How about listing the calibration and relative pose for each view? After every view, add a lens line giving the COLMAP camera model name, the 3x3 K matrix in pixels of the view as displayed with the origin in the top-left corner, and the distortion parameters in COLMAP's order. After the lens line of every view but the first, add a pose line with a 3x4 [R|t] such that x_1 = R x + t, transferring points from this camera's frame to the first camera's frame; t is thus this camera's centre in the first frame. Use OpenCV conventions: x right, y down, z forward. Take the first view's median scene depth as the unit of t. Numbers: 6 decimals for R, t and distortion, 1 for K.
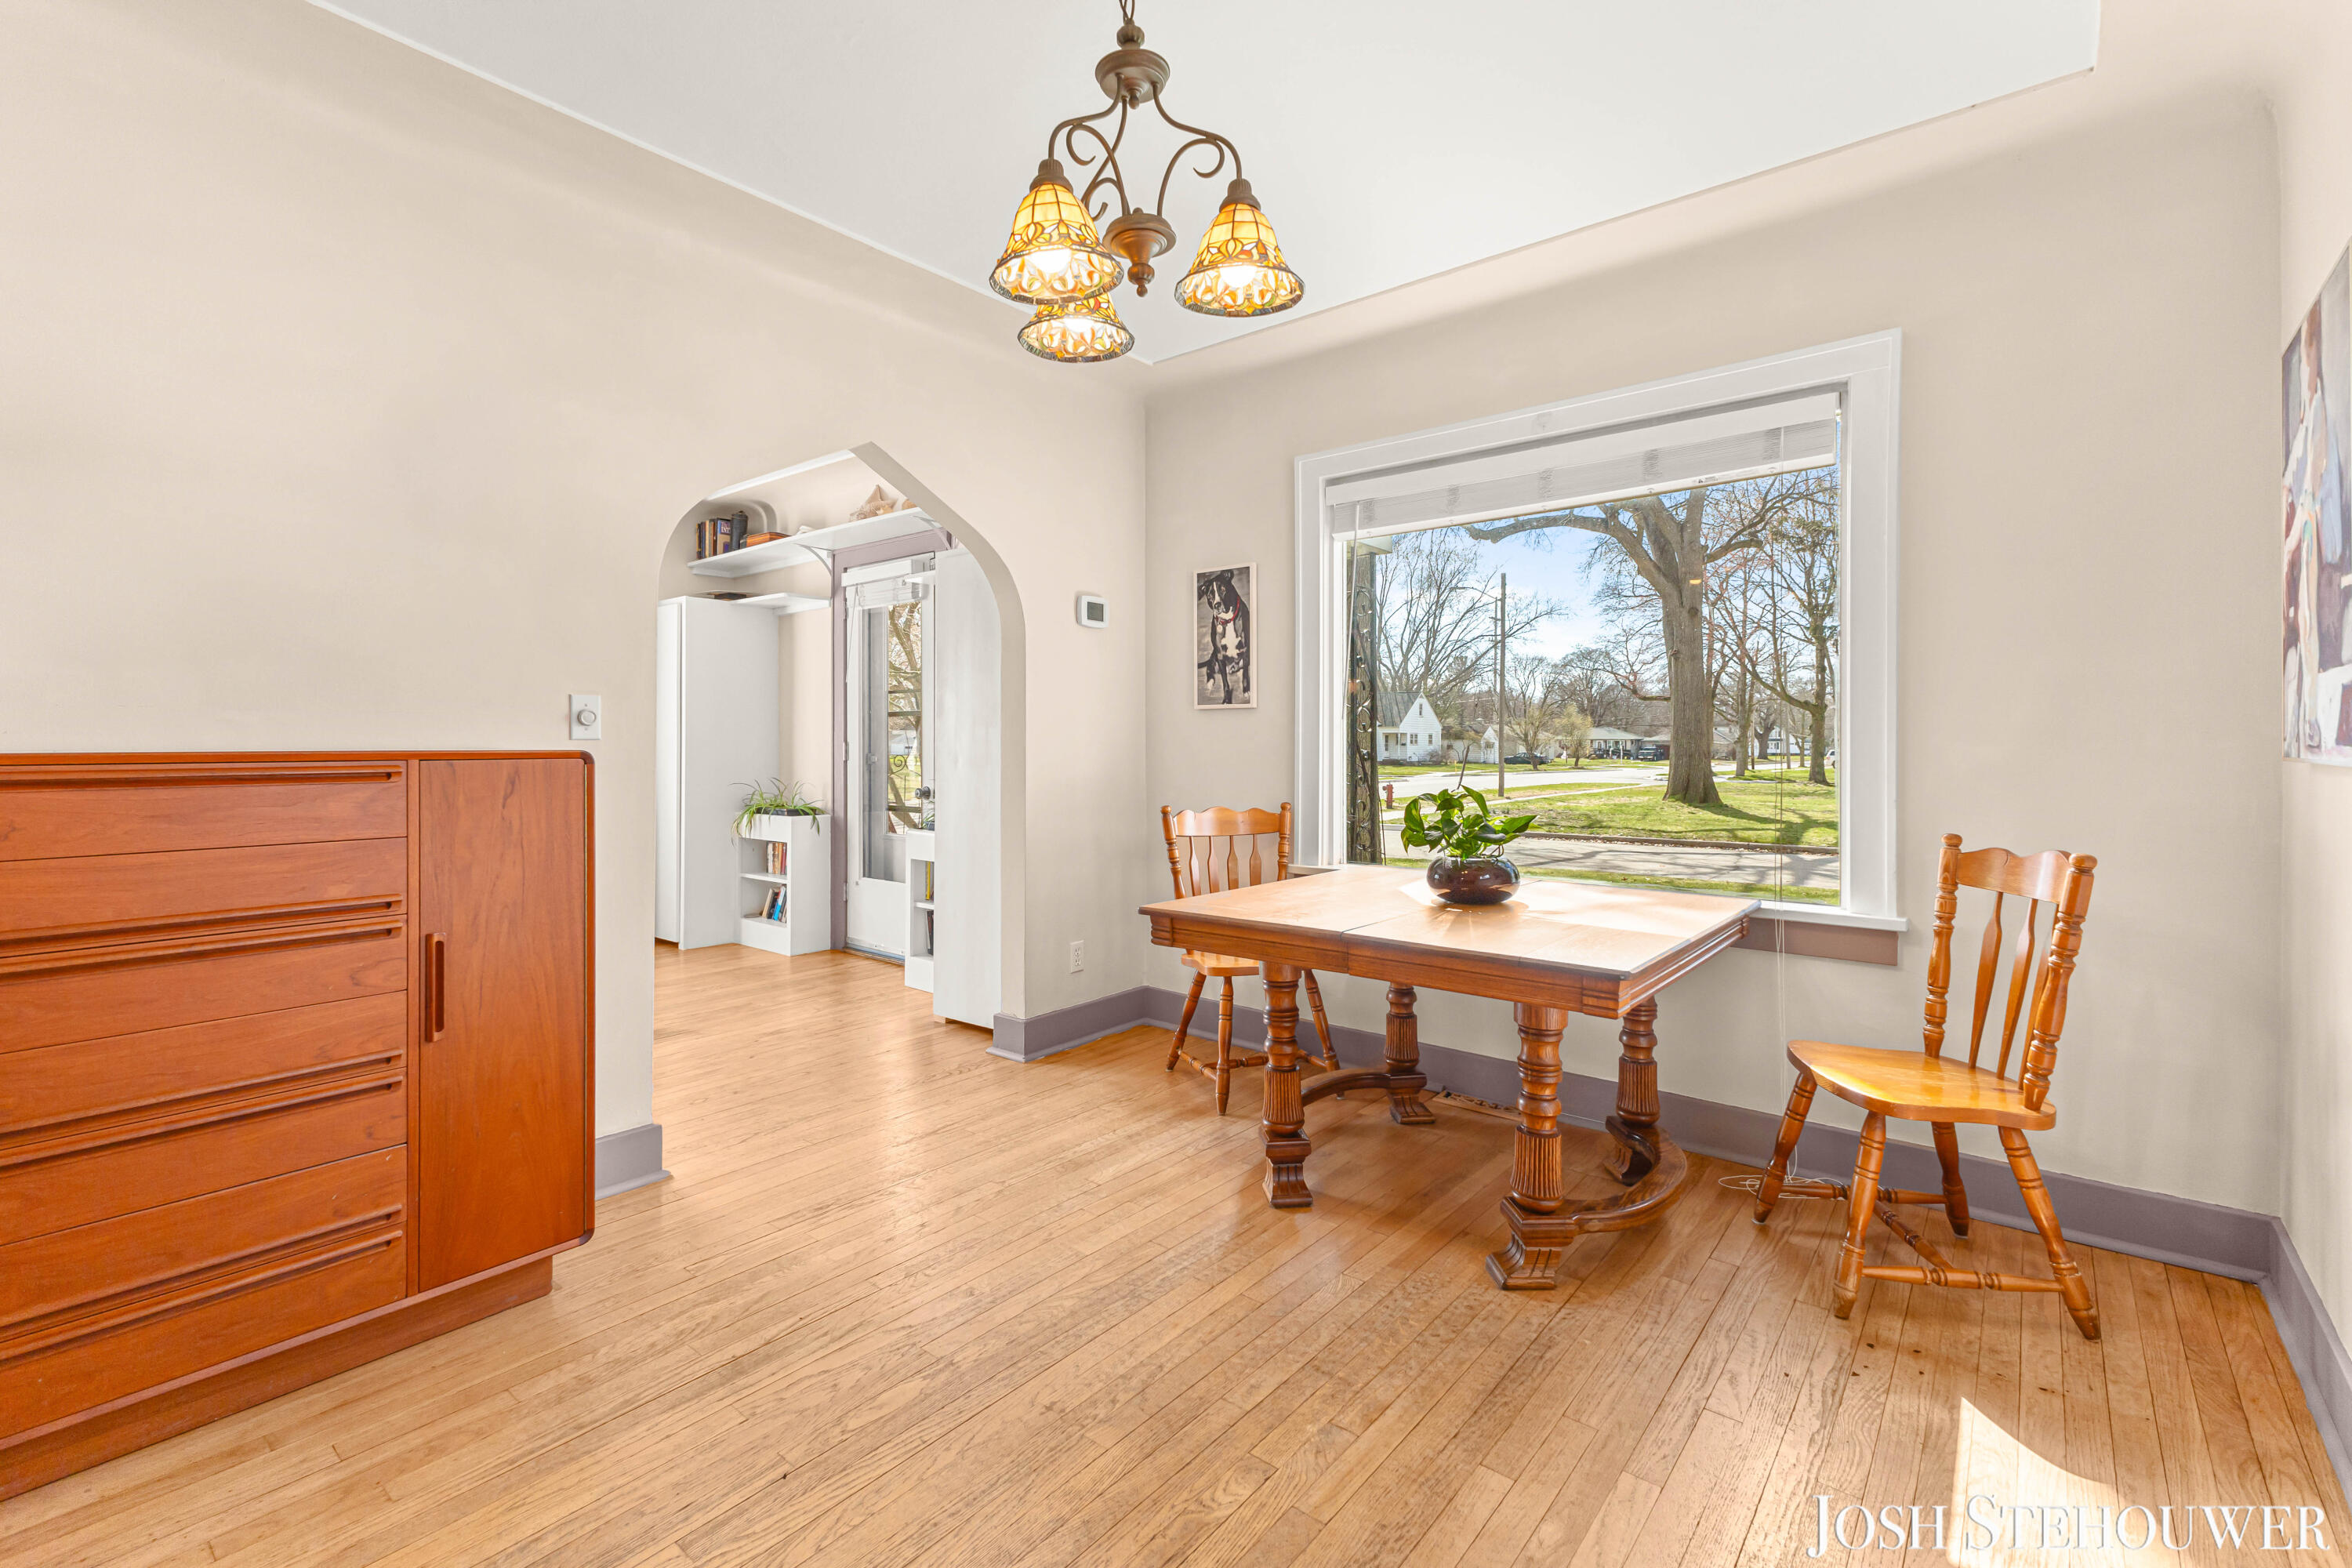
lens RADIAL K [[1026.5, 0, 1177.0], [0, 1026.5, 741.8], [0, 0, 1]] dist [-0.000244, -0.000328]
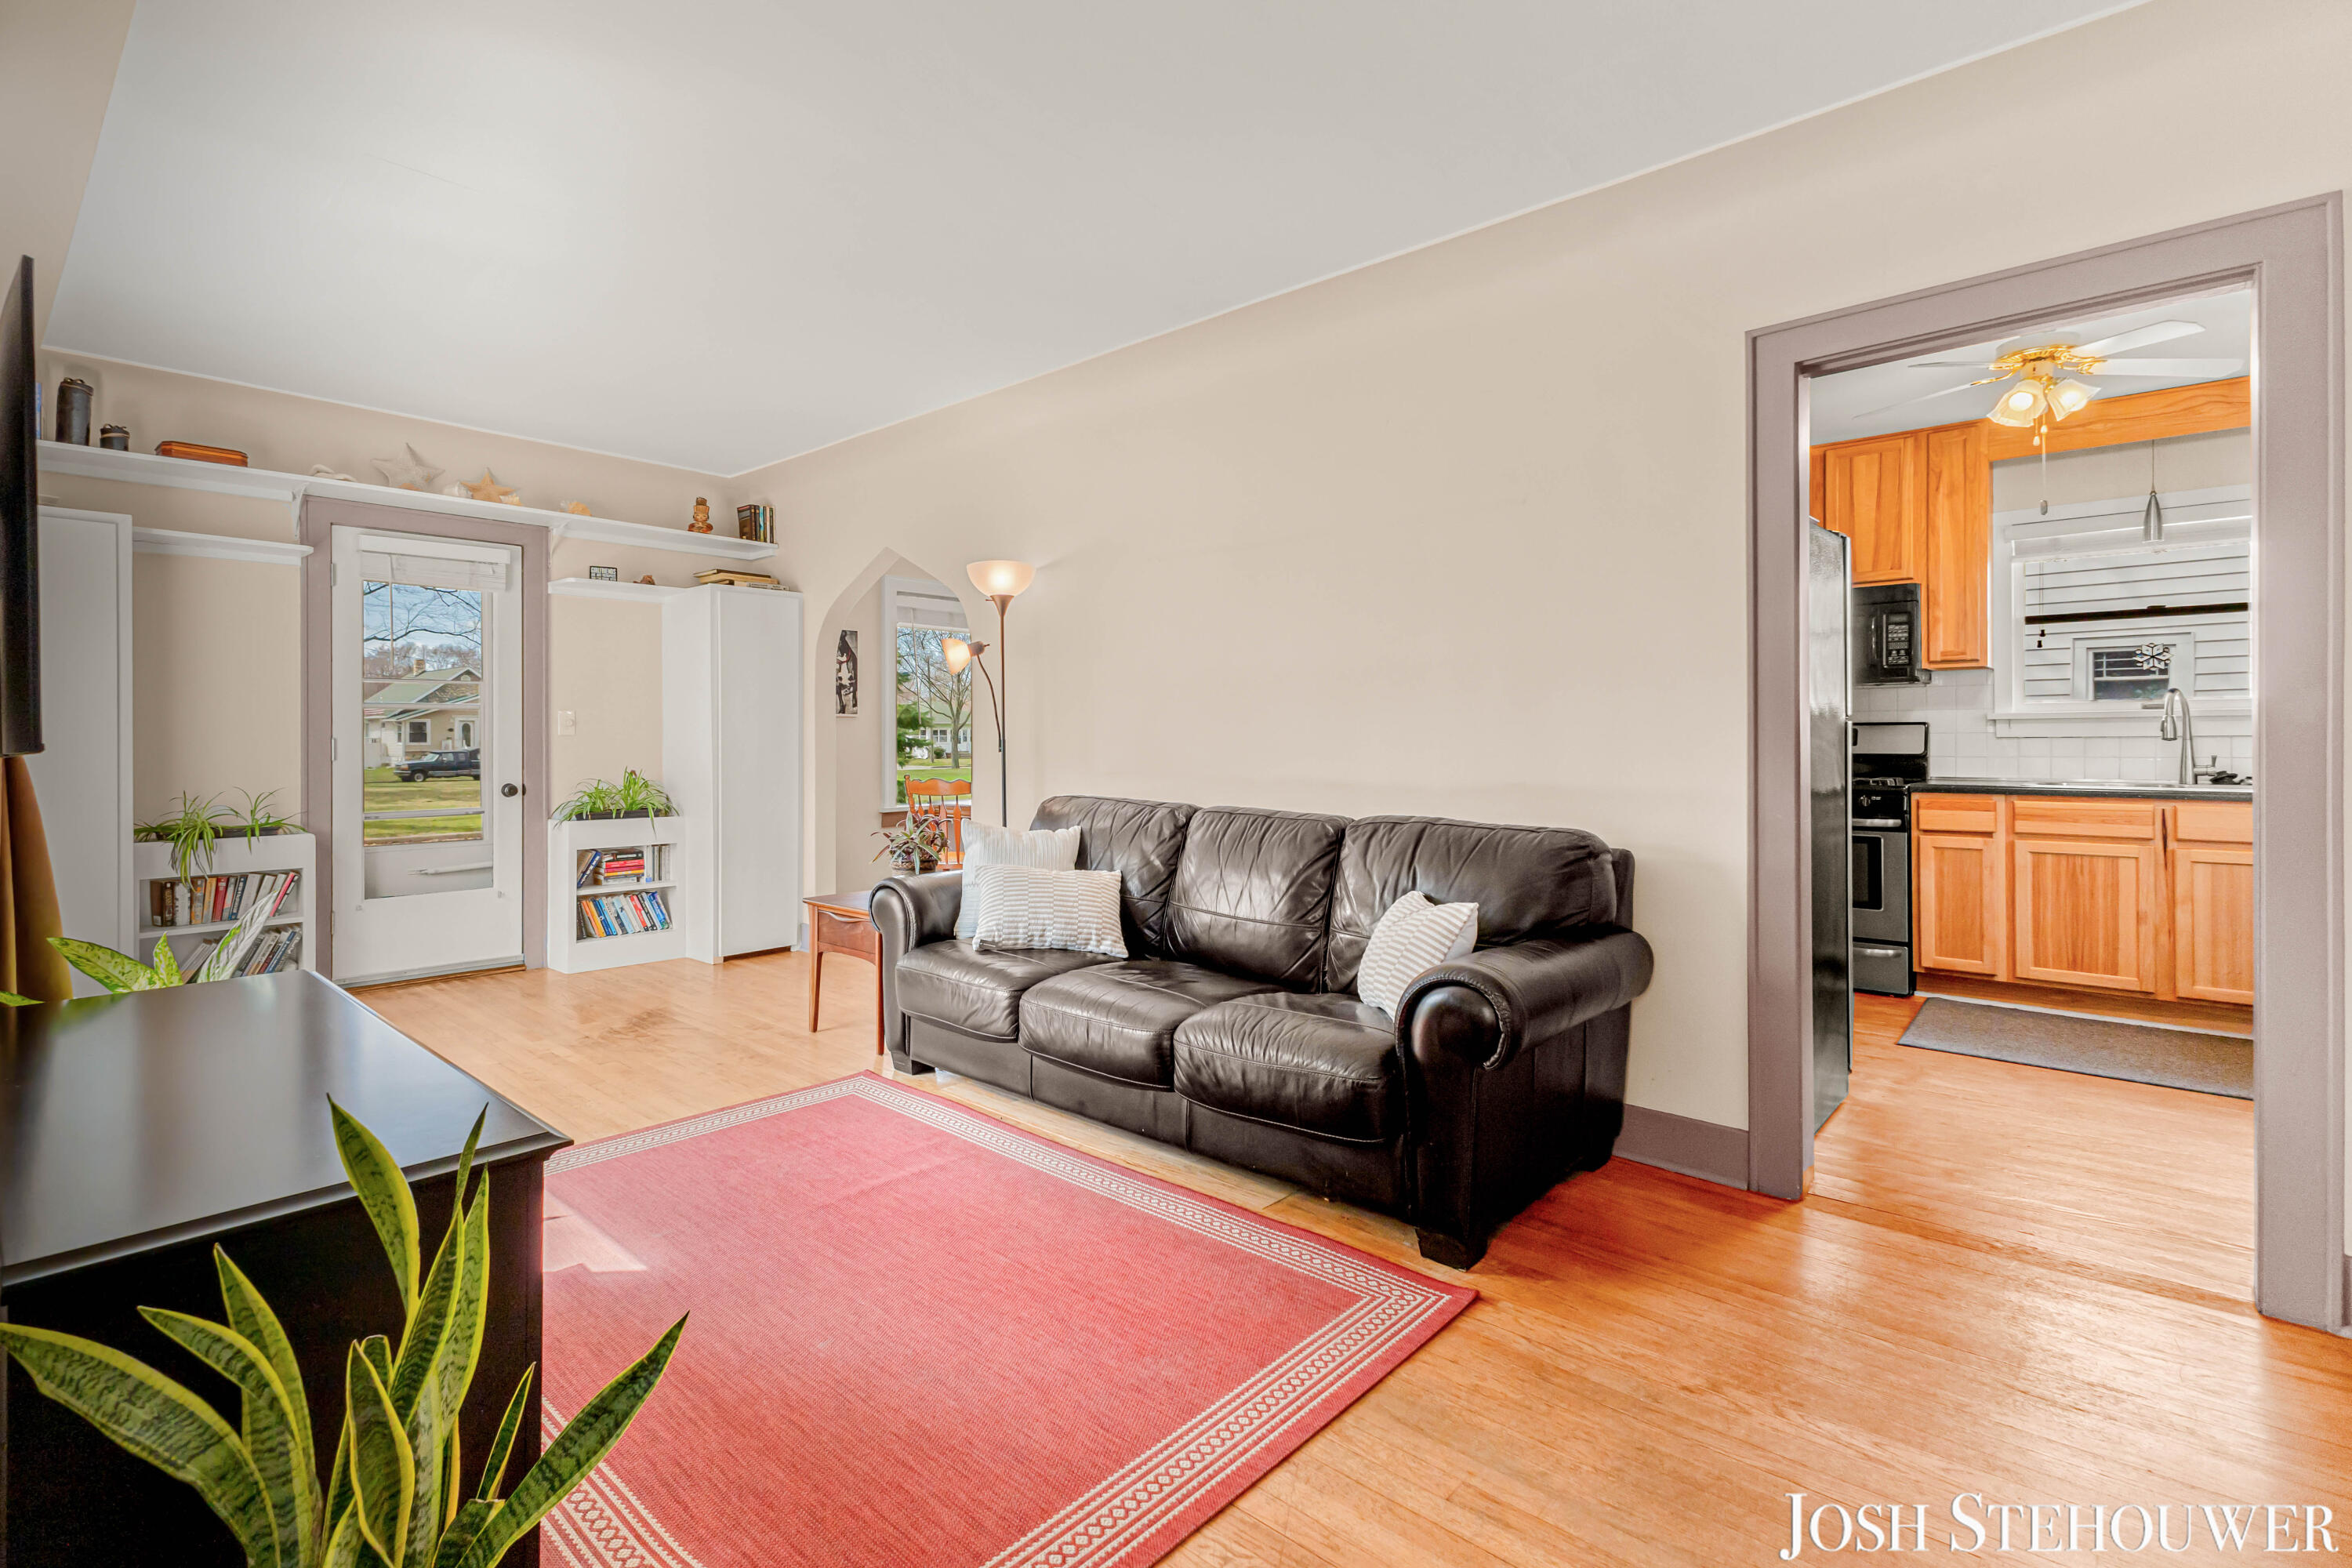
lens RADIAL K [[1101.2, 0, 1094.9], [0, 1101.2, 726.8], [0, 0, 1]] dist [0.011265, -0.000078]
pose [[0.081460, 0.008865, 0.996637, -1.139135], [0.001028, 0.999959, -0.008978, -0.000486], [-0.996676, 0.001756, 0.081448, 0.326863]]
